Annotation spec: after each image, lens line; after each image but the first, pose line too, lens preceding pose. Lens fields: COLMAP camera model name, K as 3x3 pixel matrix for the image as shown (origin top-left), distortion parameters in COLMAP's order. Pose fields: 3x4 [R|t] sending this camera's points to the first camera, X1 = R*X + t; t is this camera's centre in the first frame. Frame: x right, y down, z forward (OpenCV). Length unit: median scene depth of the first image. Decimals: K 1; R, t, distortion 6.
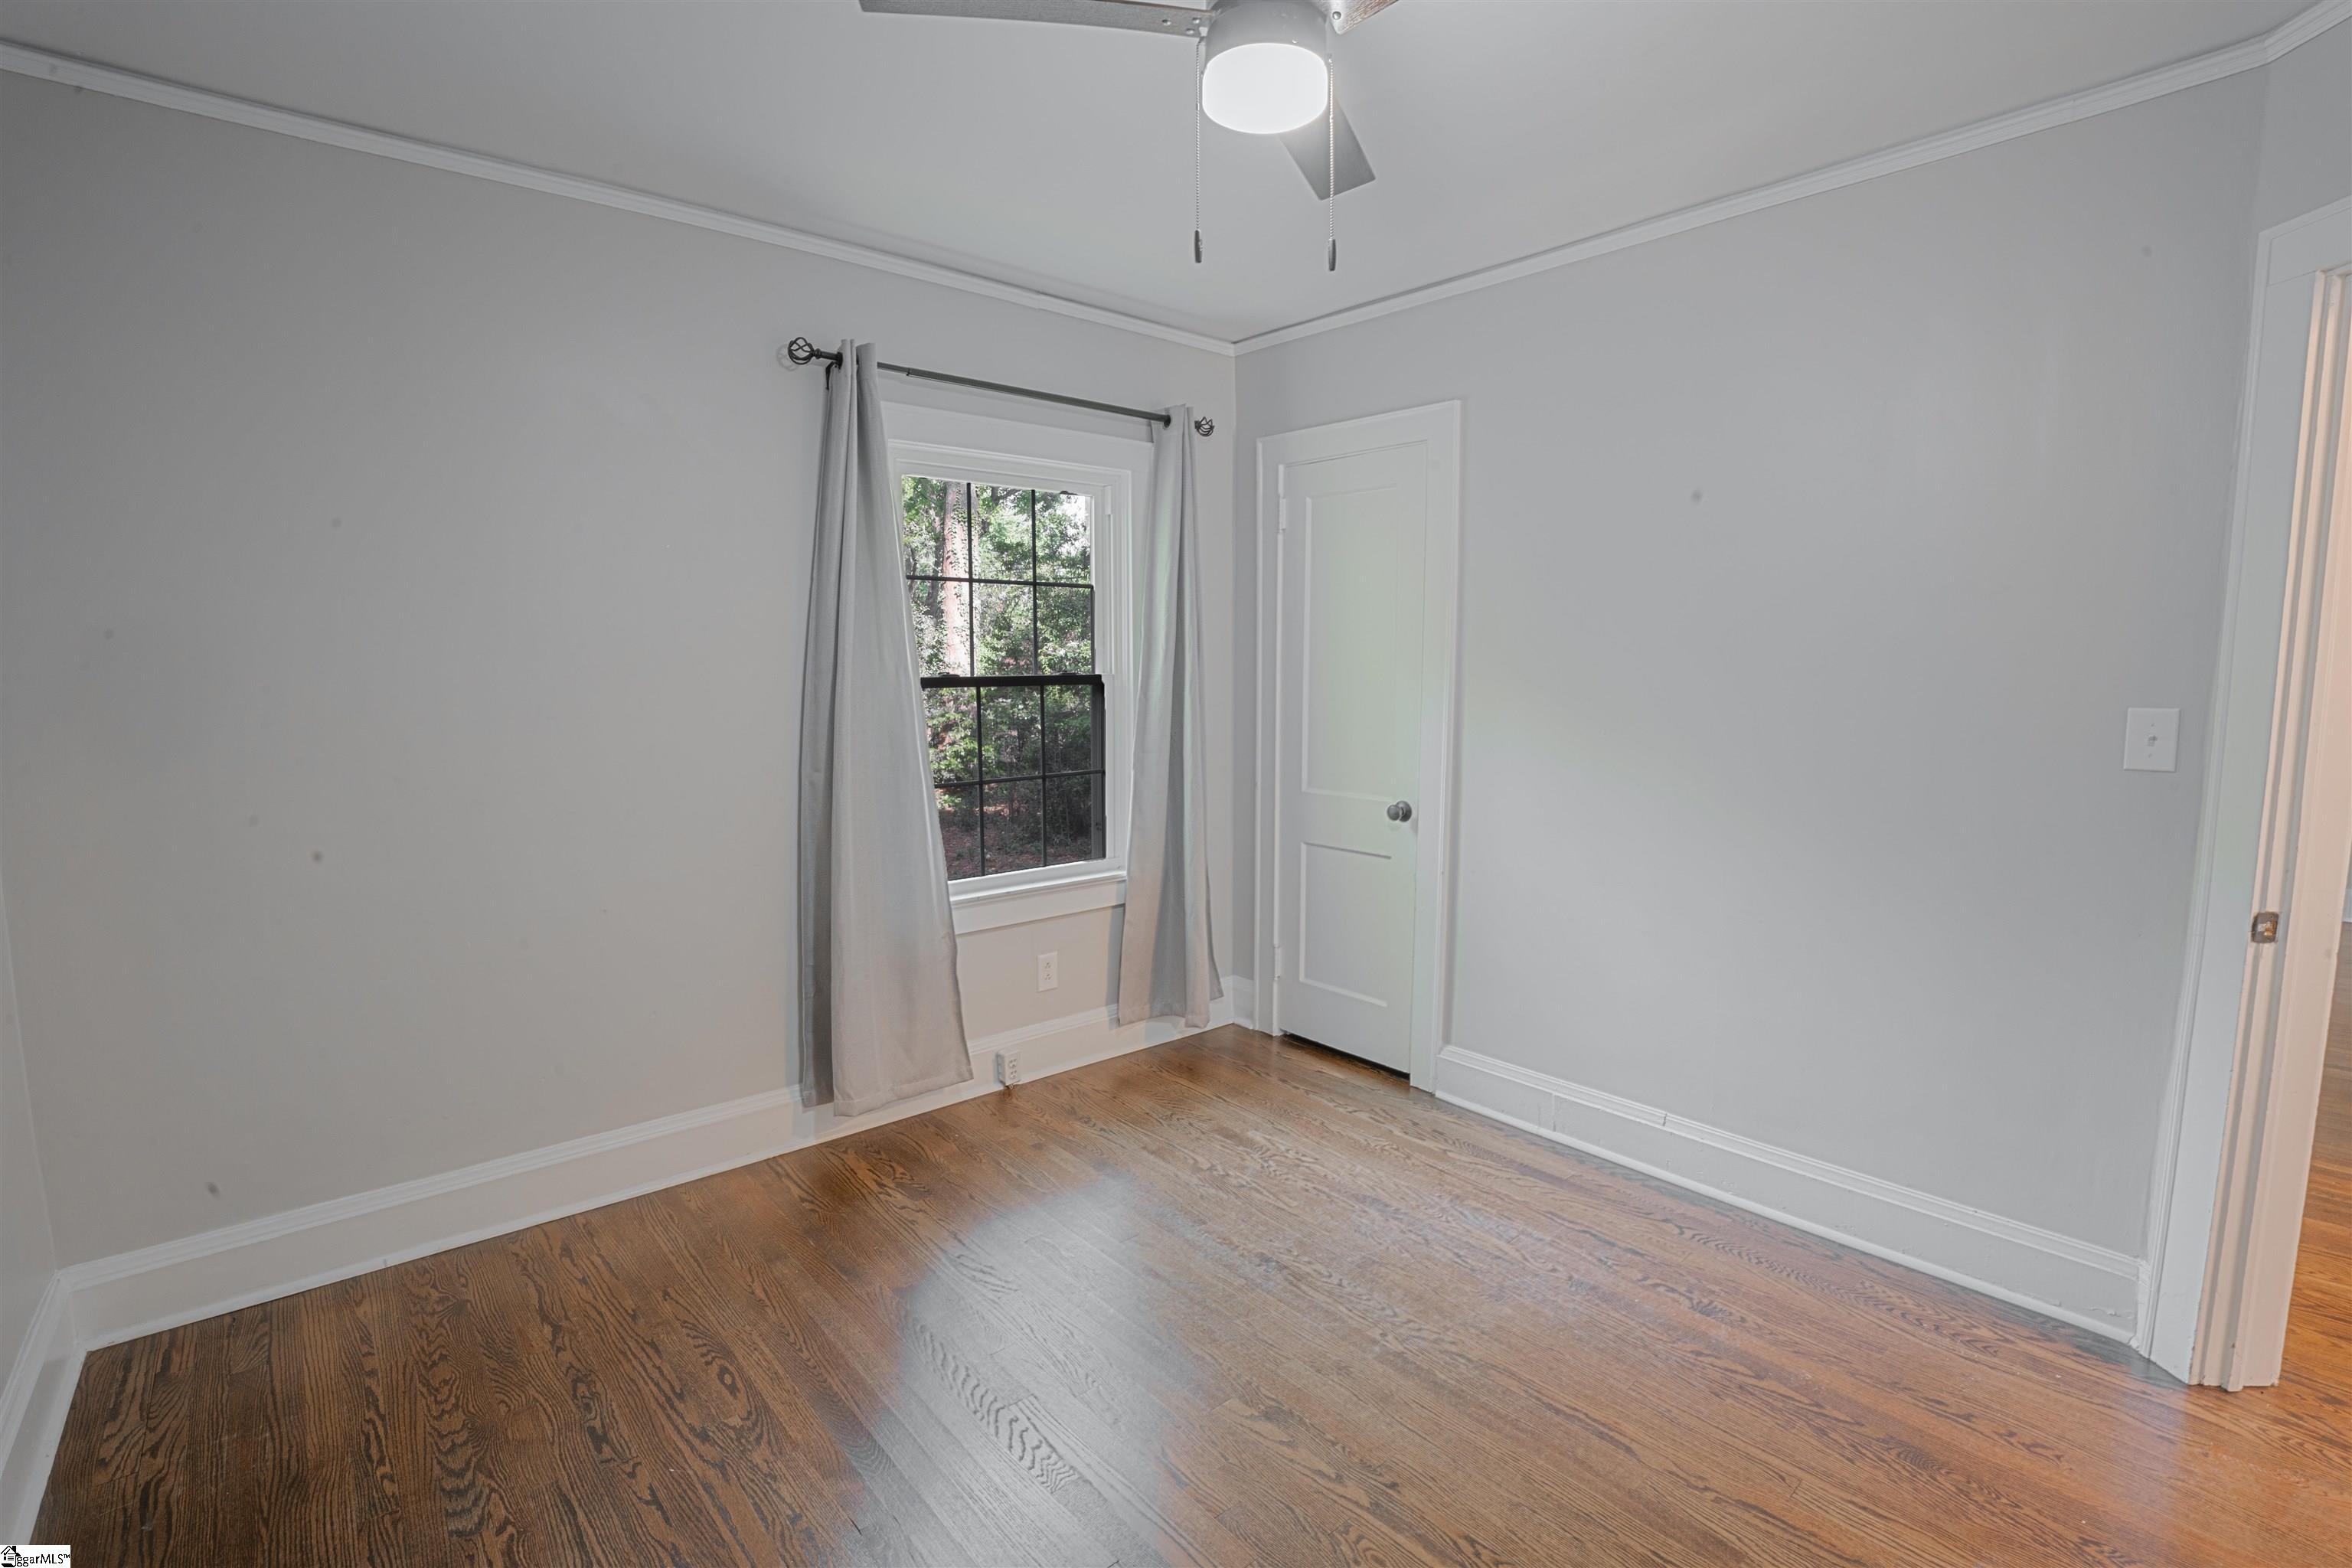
lens RADIAL K [[1077.6, 0, 1170.3], [0, 1077.6, 777.8], [0, 0, 1]] dist [-0.075117, 0.022096]
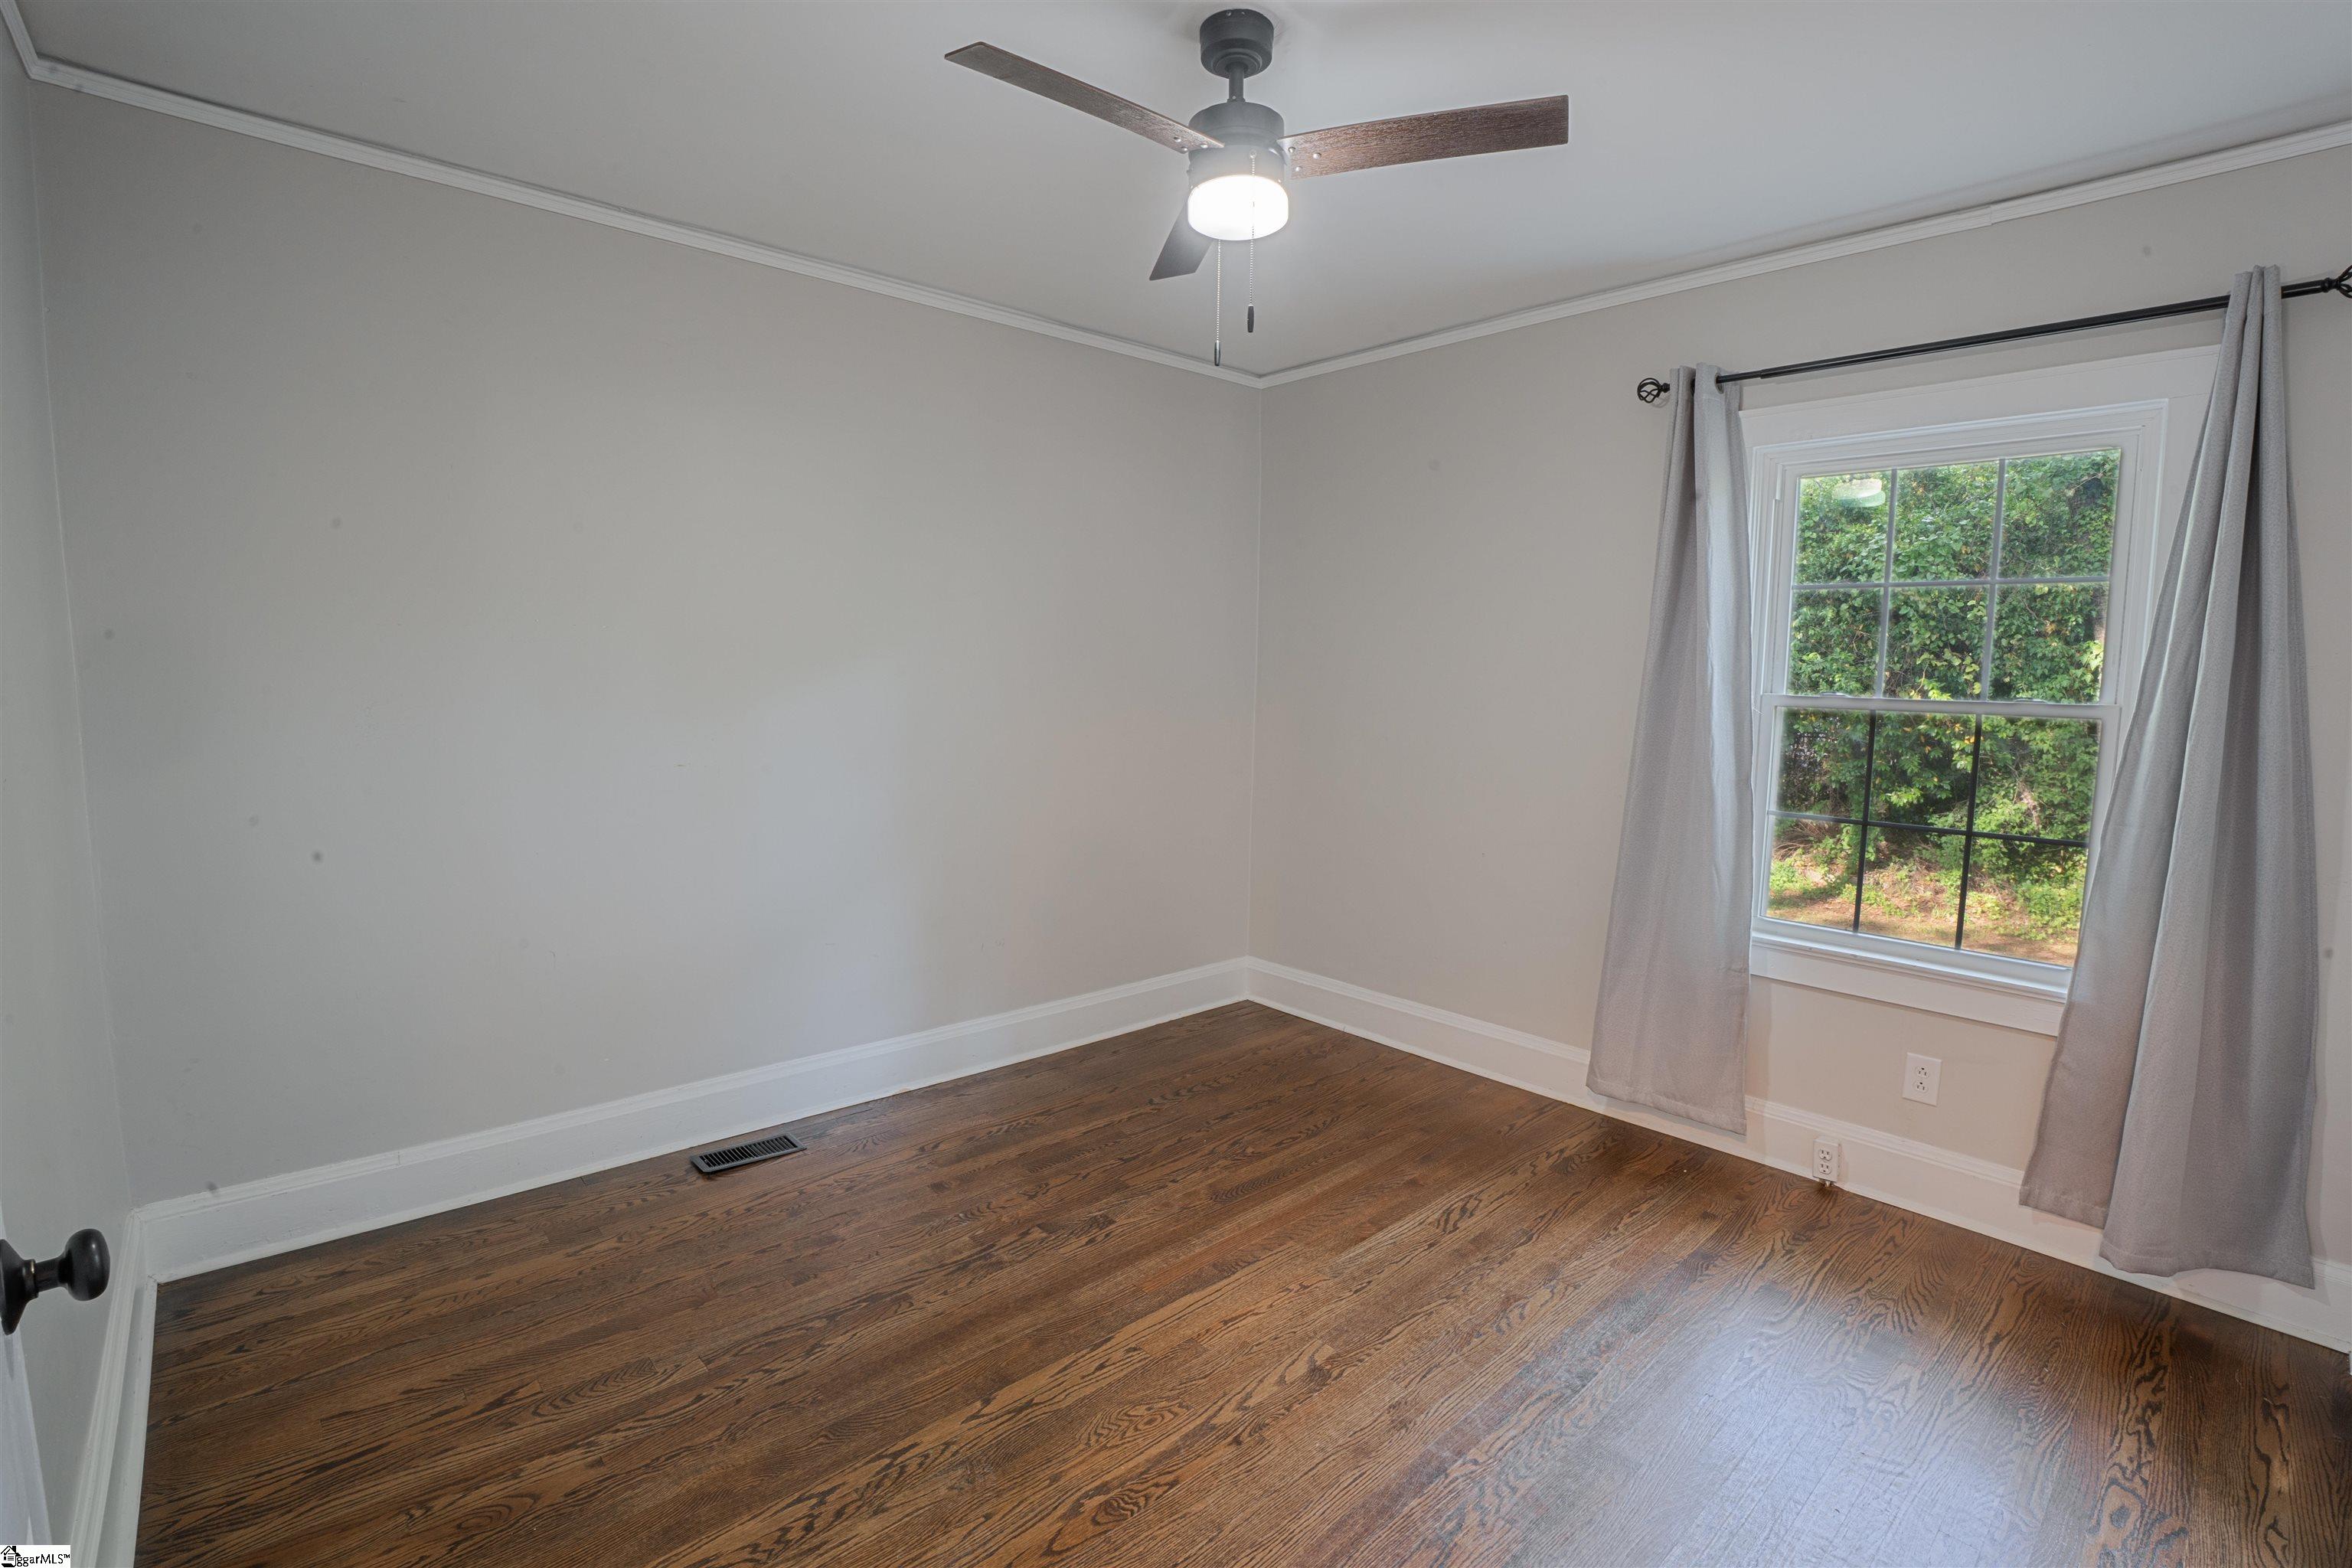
lens RADIAL K [[1077.6, 0, 1170.3], [0, 1077.6, 777.8], [0, 0, 1]] dist [-0.075117, 0.022096]
pose [[0.023314, 0.104028, -0.994301, 0.760459], [-0.124244, 0.987162, 0.100368, -0.055582], [0.991978, 0.121196, 0.035940, 0.512350]]
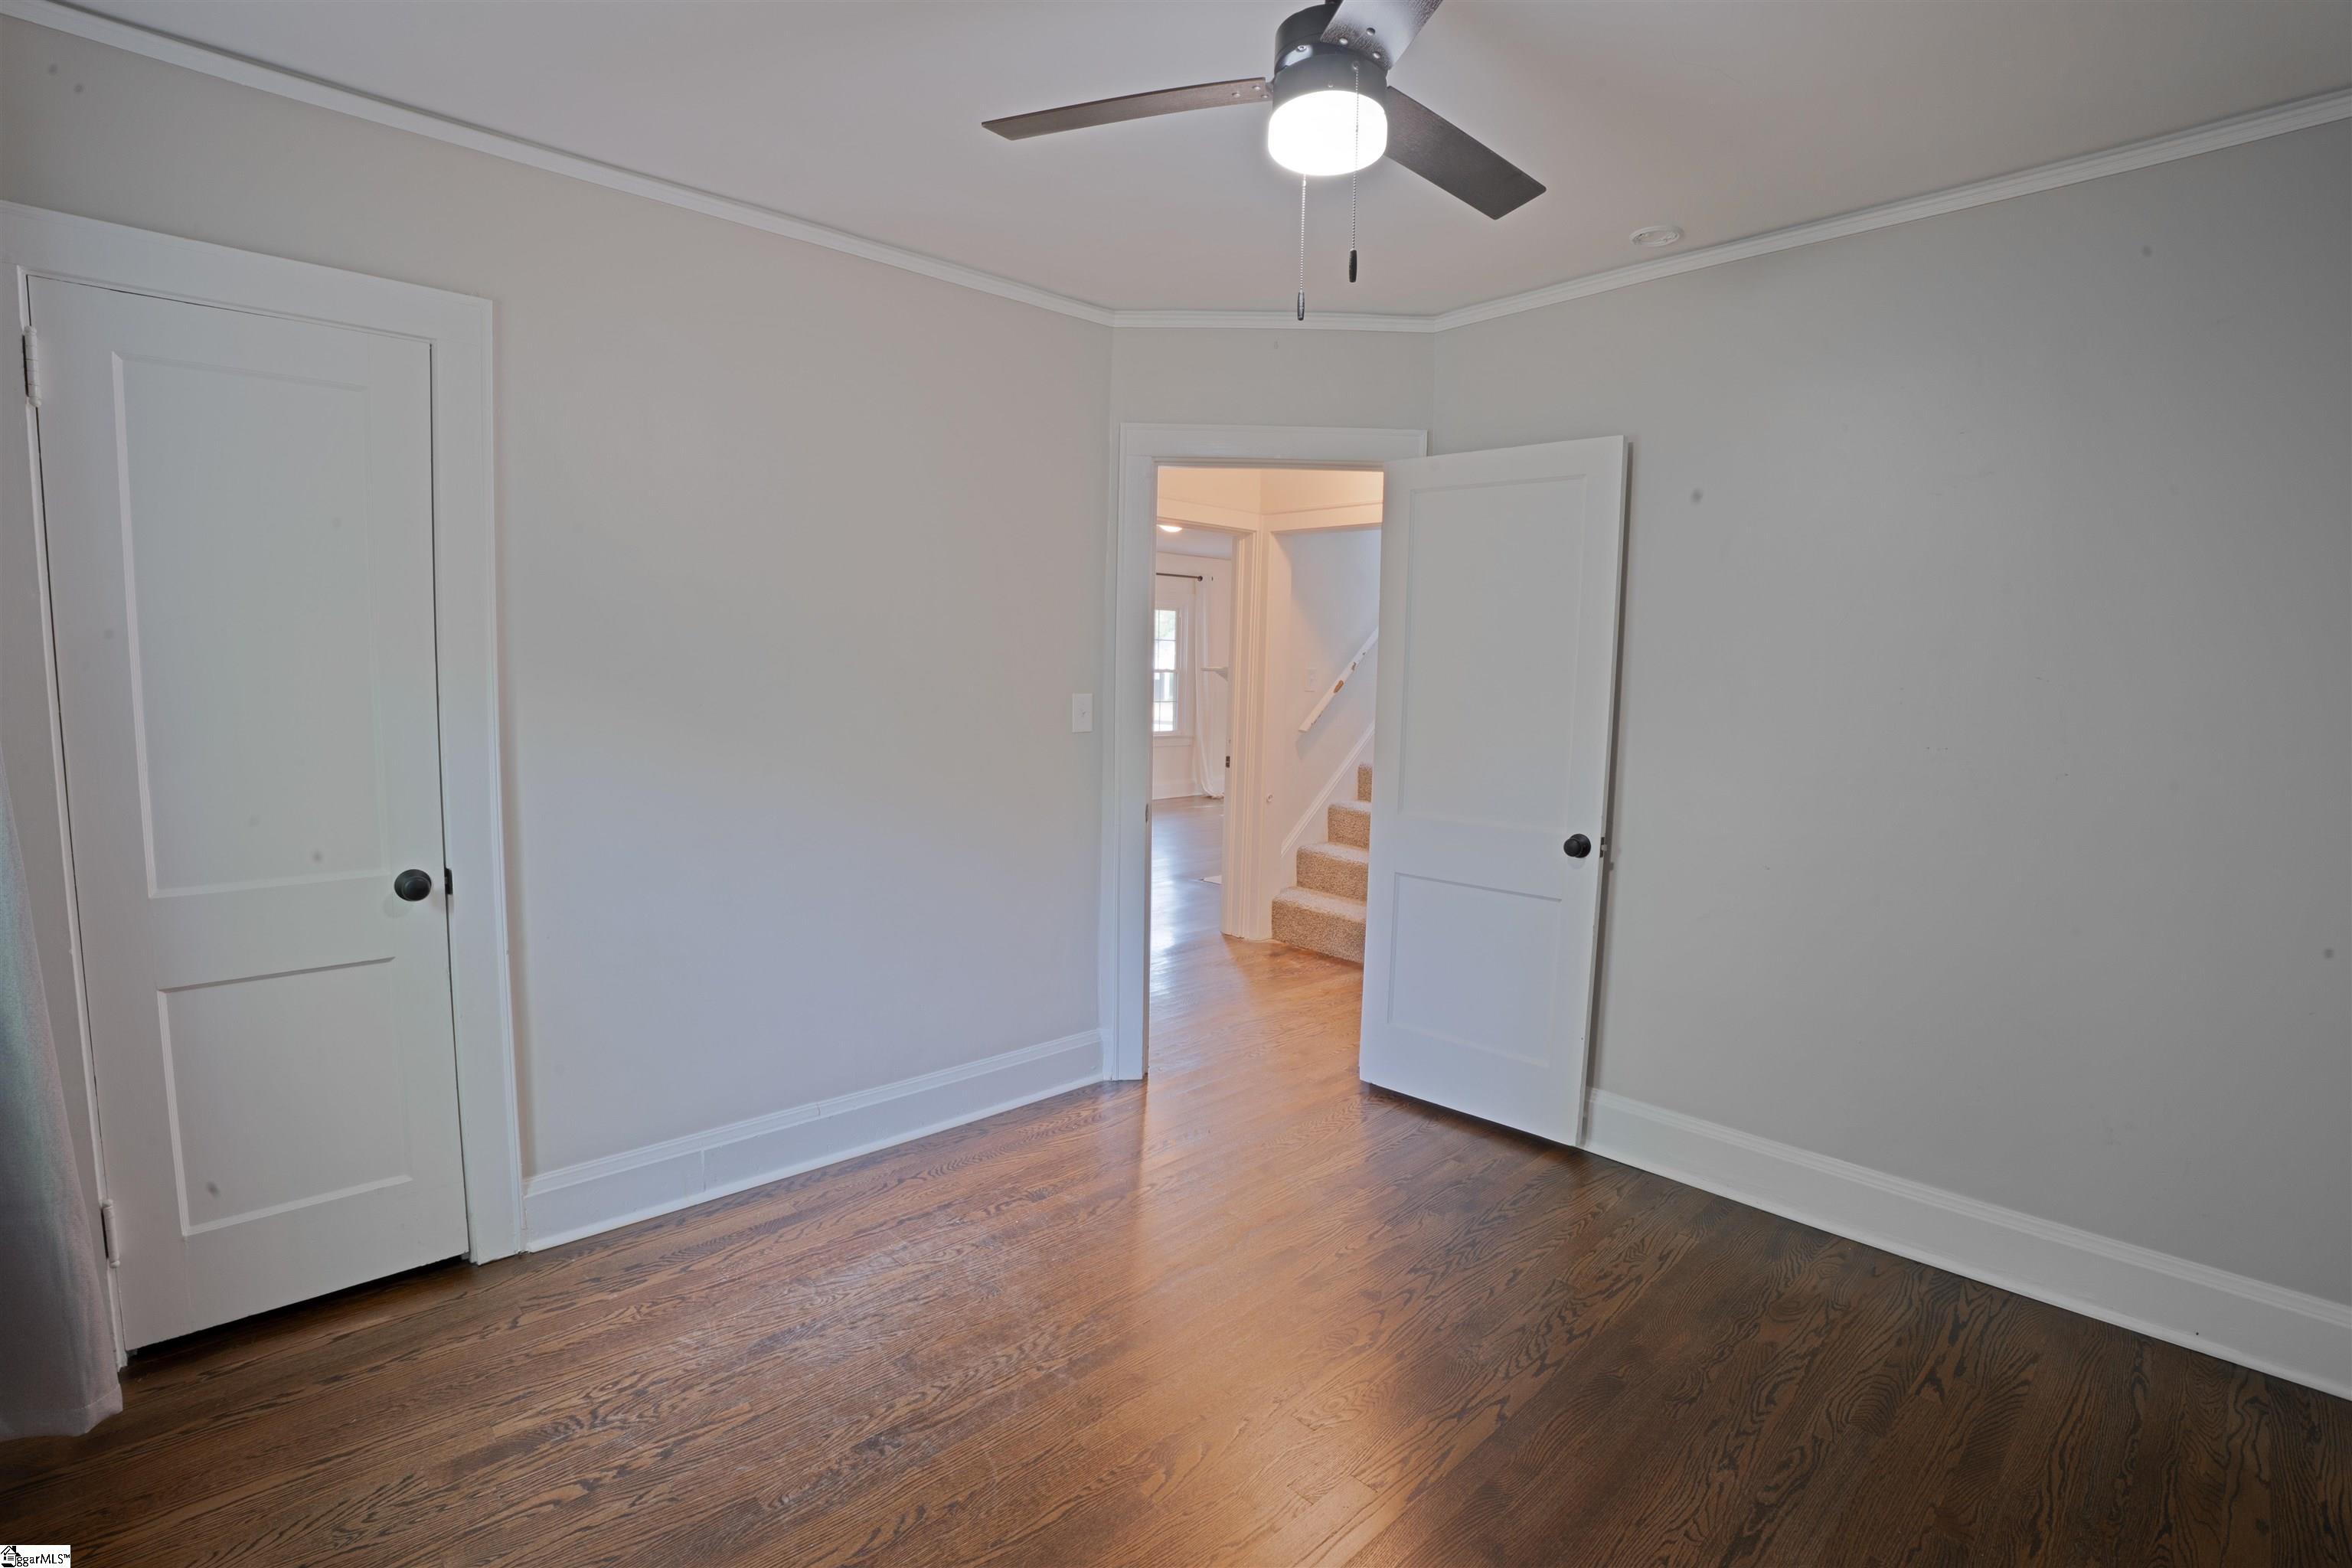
lens RADIAL K [[1077.6, 0, 1170.3], [0, 1077.6, 777.8], [0, 0, 1]] dist [-0.075117, 0.022096]
pose [[-0.043374, -0.102293, 0.993808, -0.547359], [0.090142, 0.990286, 0.105864, -0.075594], [-0.994984, 0.094175, -0.033732, 0.671440]]
